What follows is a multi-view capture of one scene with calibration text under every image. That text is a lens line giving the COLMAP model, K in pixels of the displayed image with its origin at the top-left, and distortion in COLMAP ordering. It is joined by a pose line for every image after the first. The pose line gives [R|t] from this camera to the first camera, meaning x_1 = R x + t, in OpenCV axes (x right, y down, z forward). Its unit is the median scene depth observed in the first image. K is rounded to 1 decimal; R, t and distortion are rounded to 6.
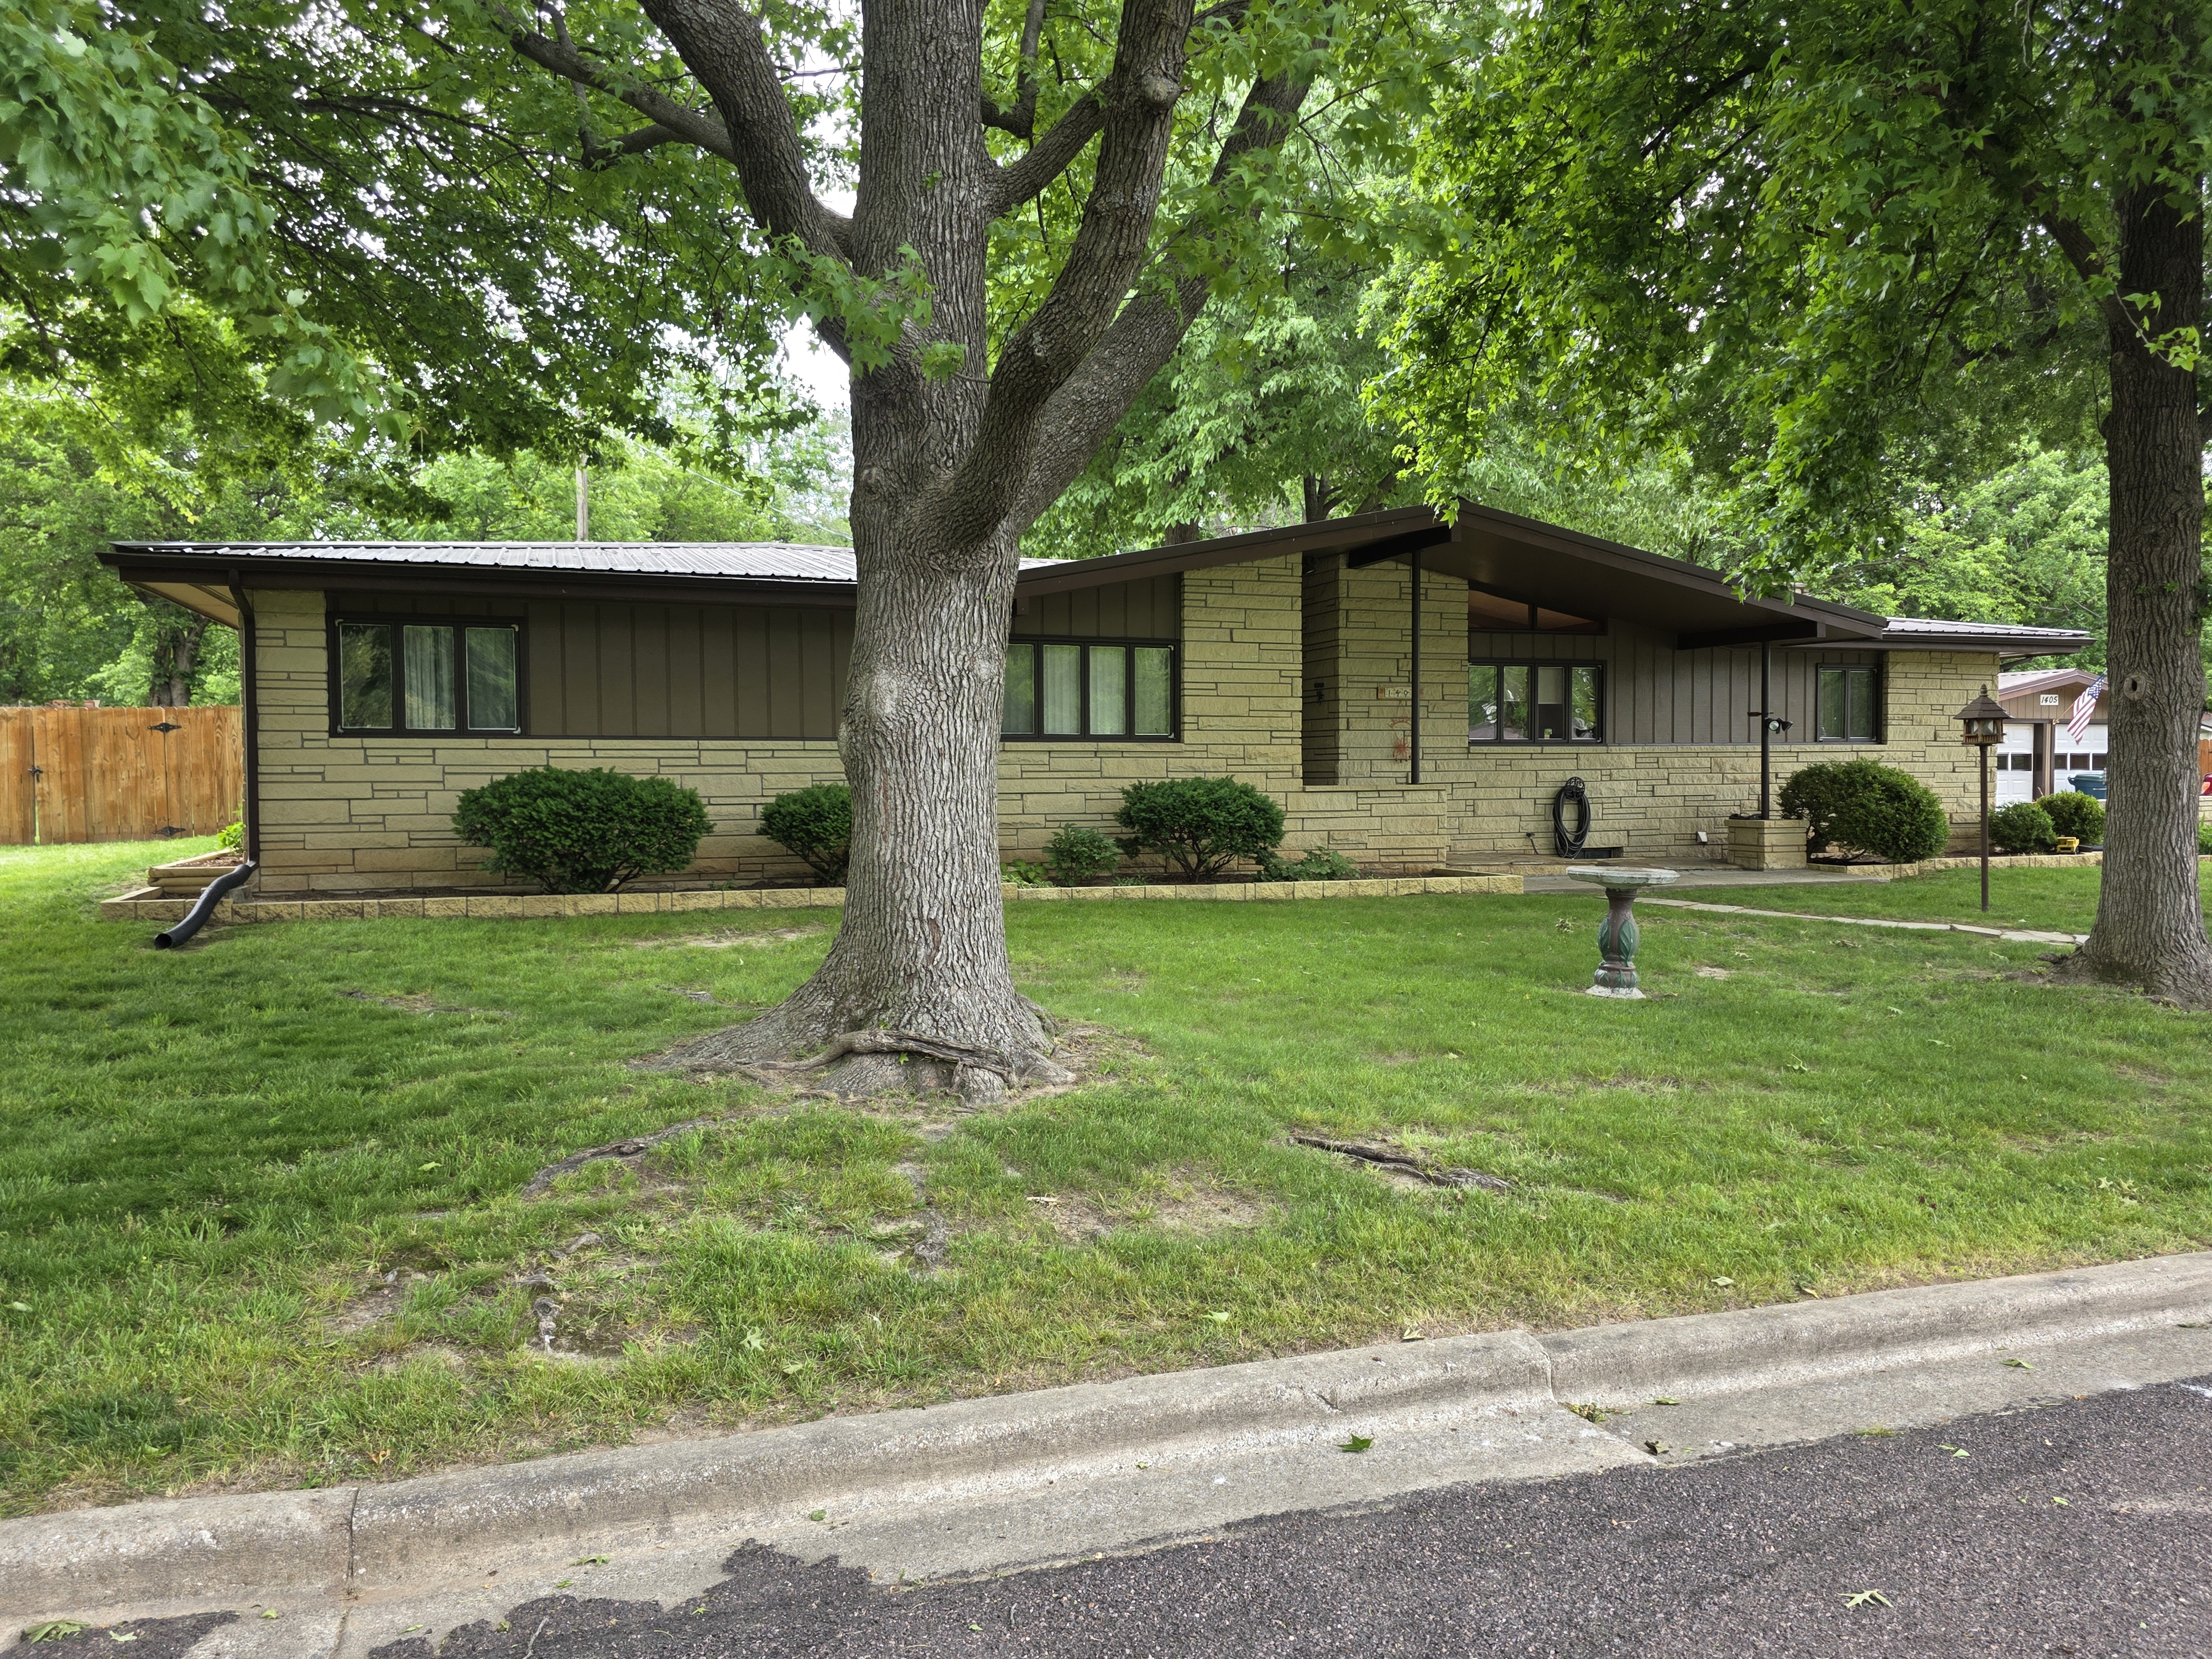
lens RADIAL K [[1494.2, 0, 1099.2], [0, 1494.2, 813.9], [0, 0, 1]] dist [0.067698, -0.063027]
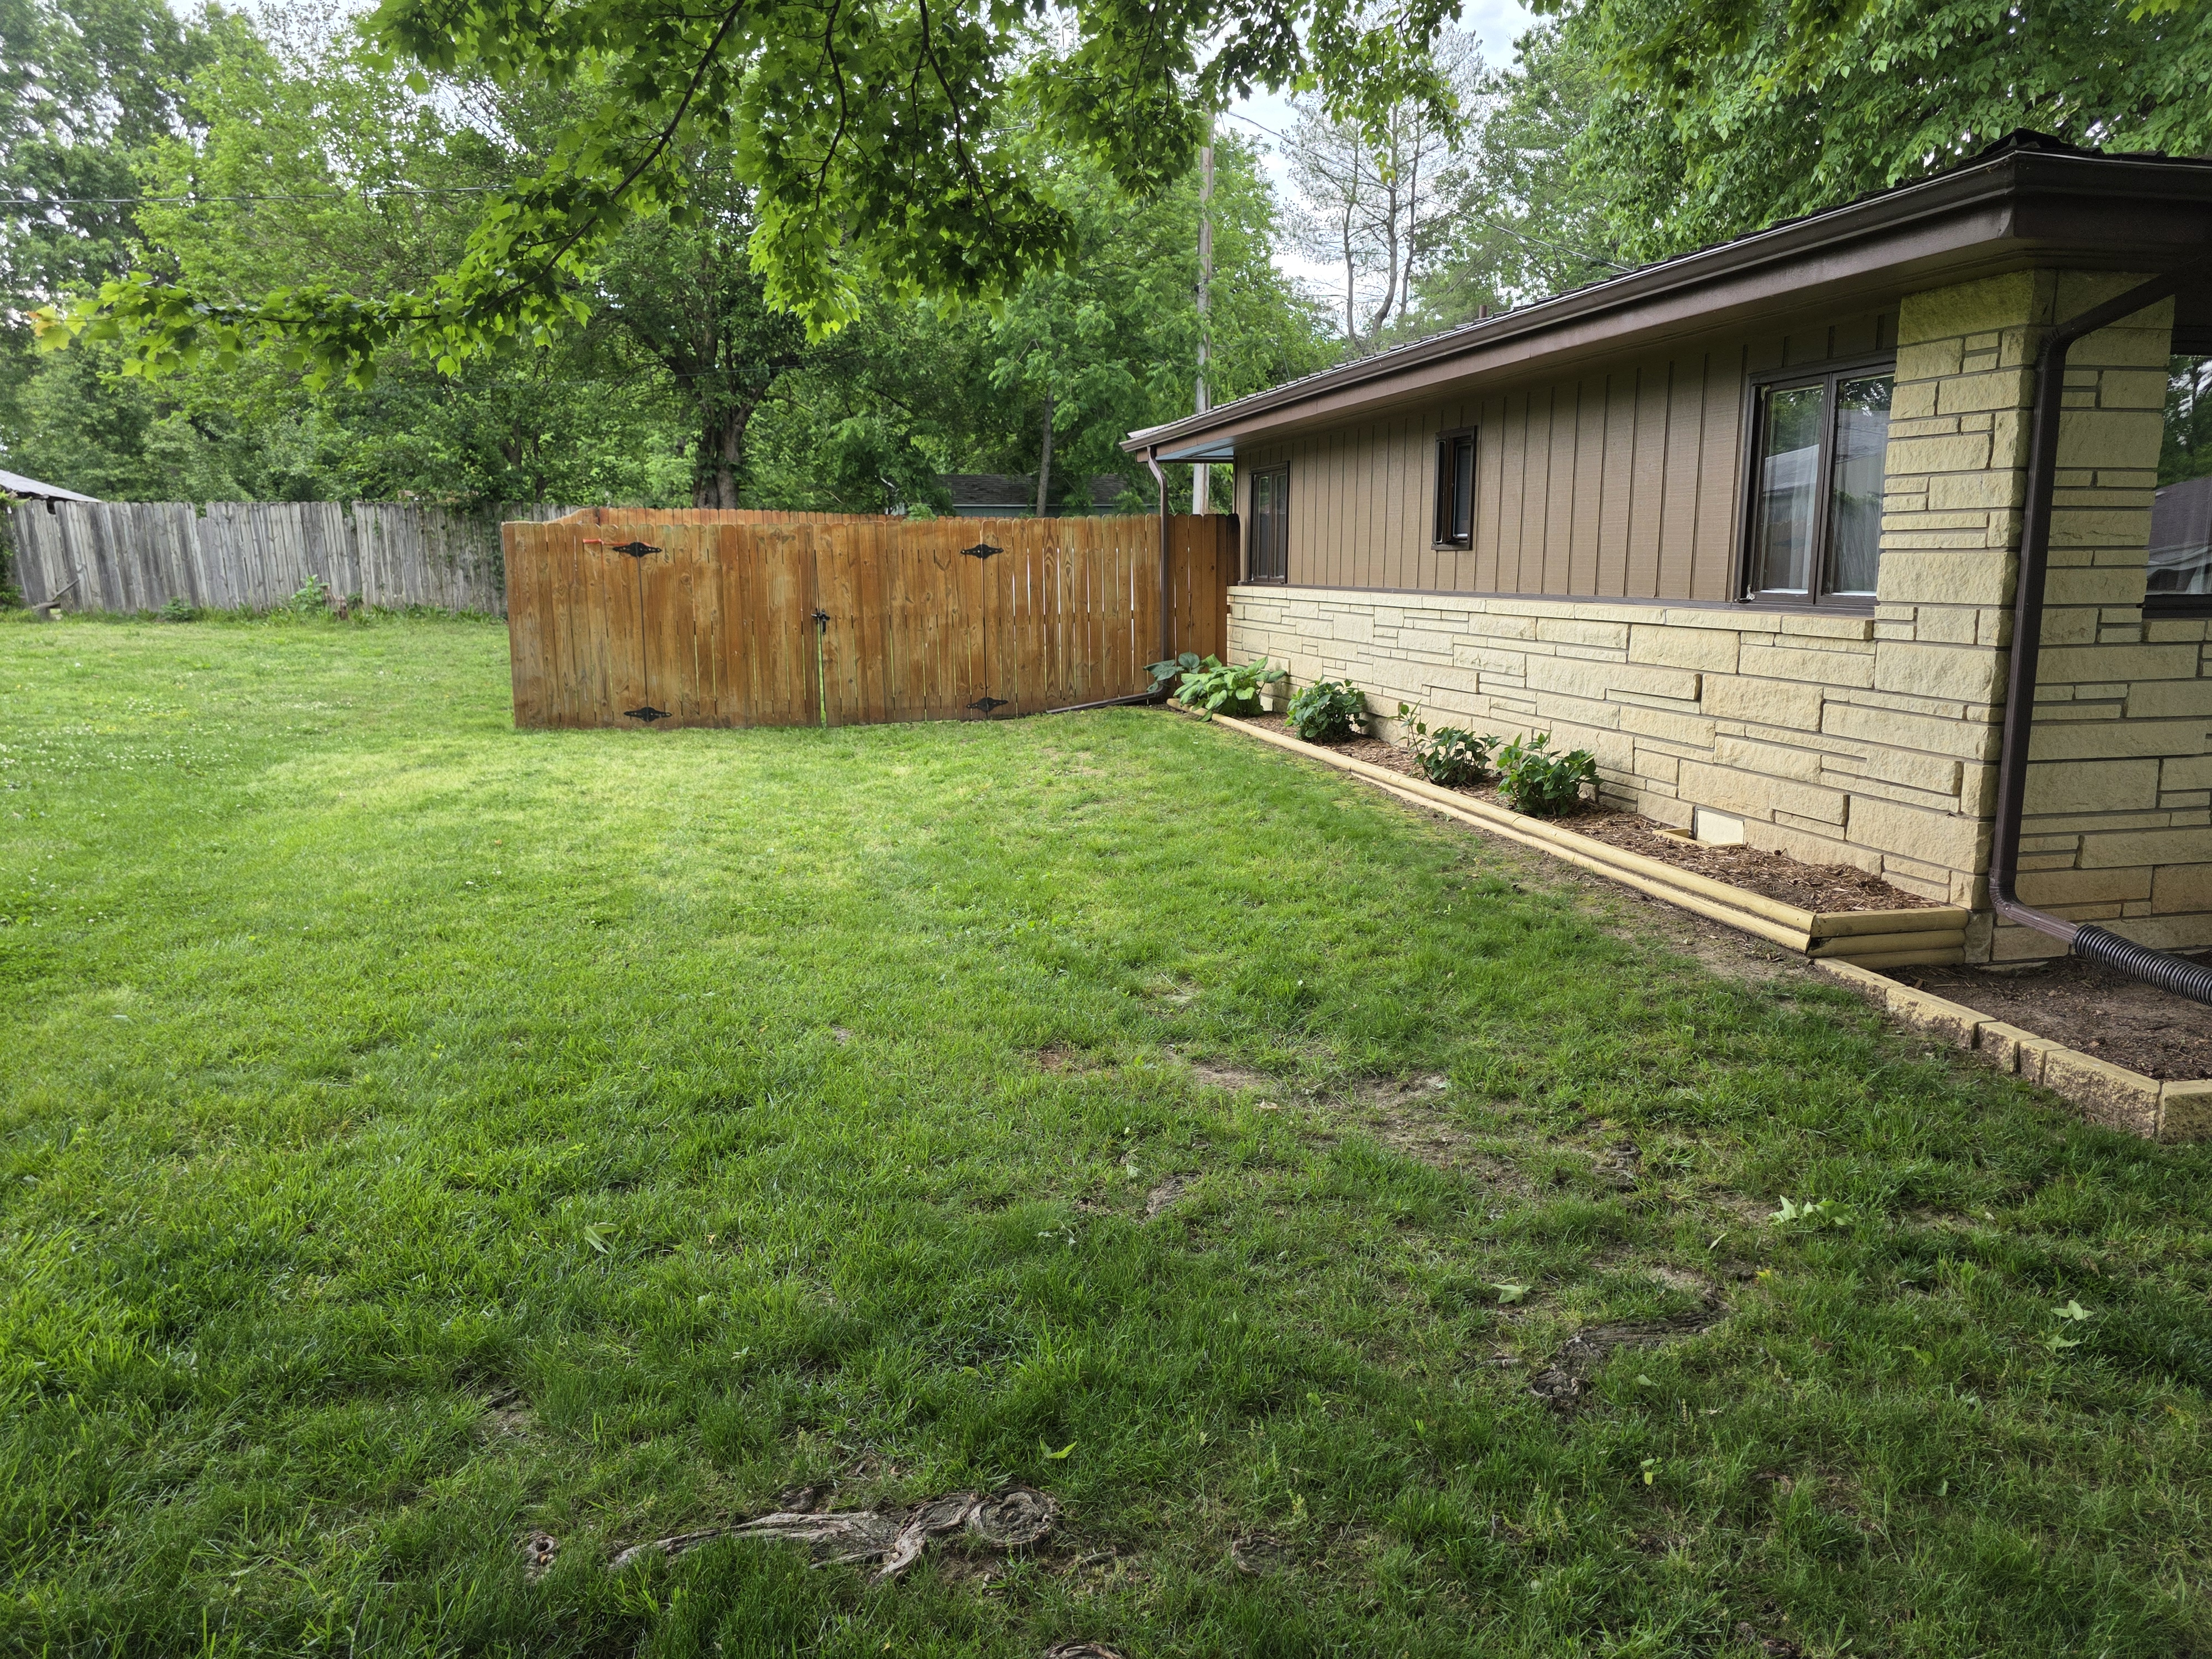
lens RADIAL K [[1494.2, 0, 1151.8], [0, 1494.2, 838.7], [0, 0, 1]] dist [0.067698, -0.063027]
pose [[0.995618, 0.020867, -0.091157, -0.654072], [-0.006556, 0.987963, 0.154554, -0.046619], [0.093284, -0.153279, 0.983770, 0.453253]]
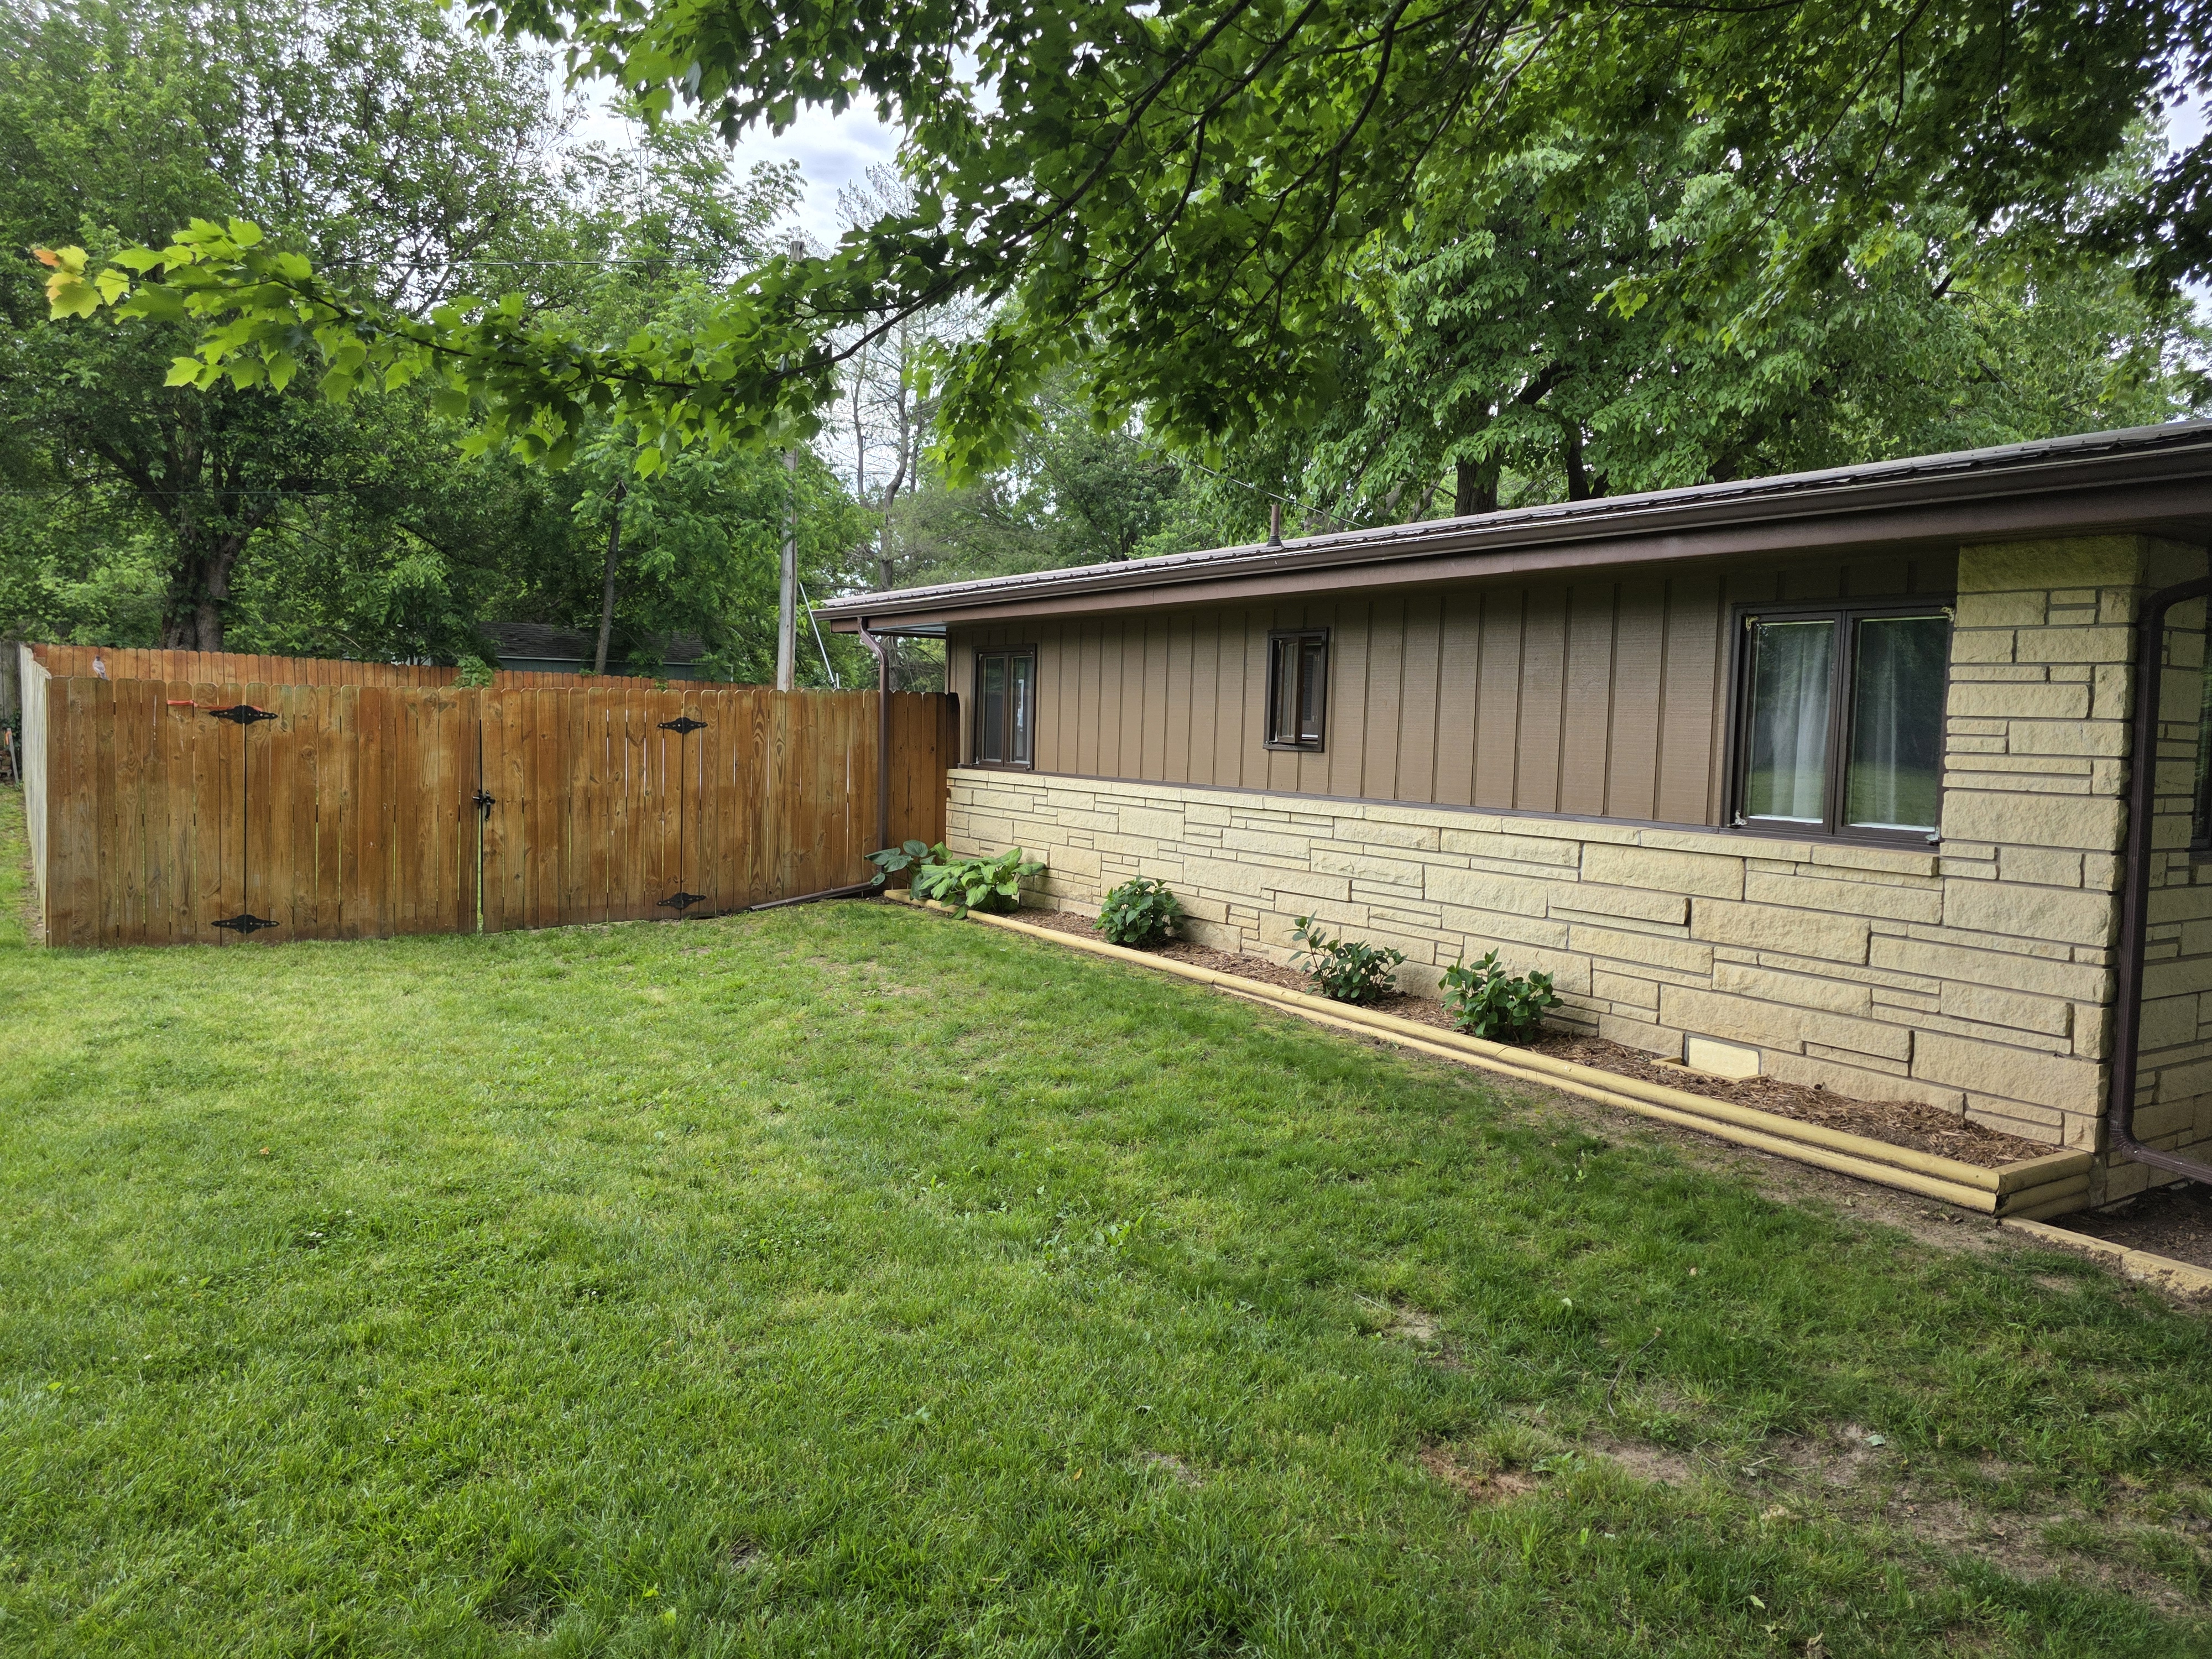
lens RADIAL K [[1494.2, 0, 1123.7], [0, 1494.2, 826.3], [0, 0, 1]] dist [0.067698, -0.063027]
pose [[0.967924, 0.016881, 0.250675, -0.817160], [-0.027056, 0.998942, 0.037199, -0.060641], [-0.249782, -0.042788, 0.967356, 0.542429]]
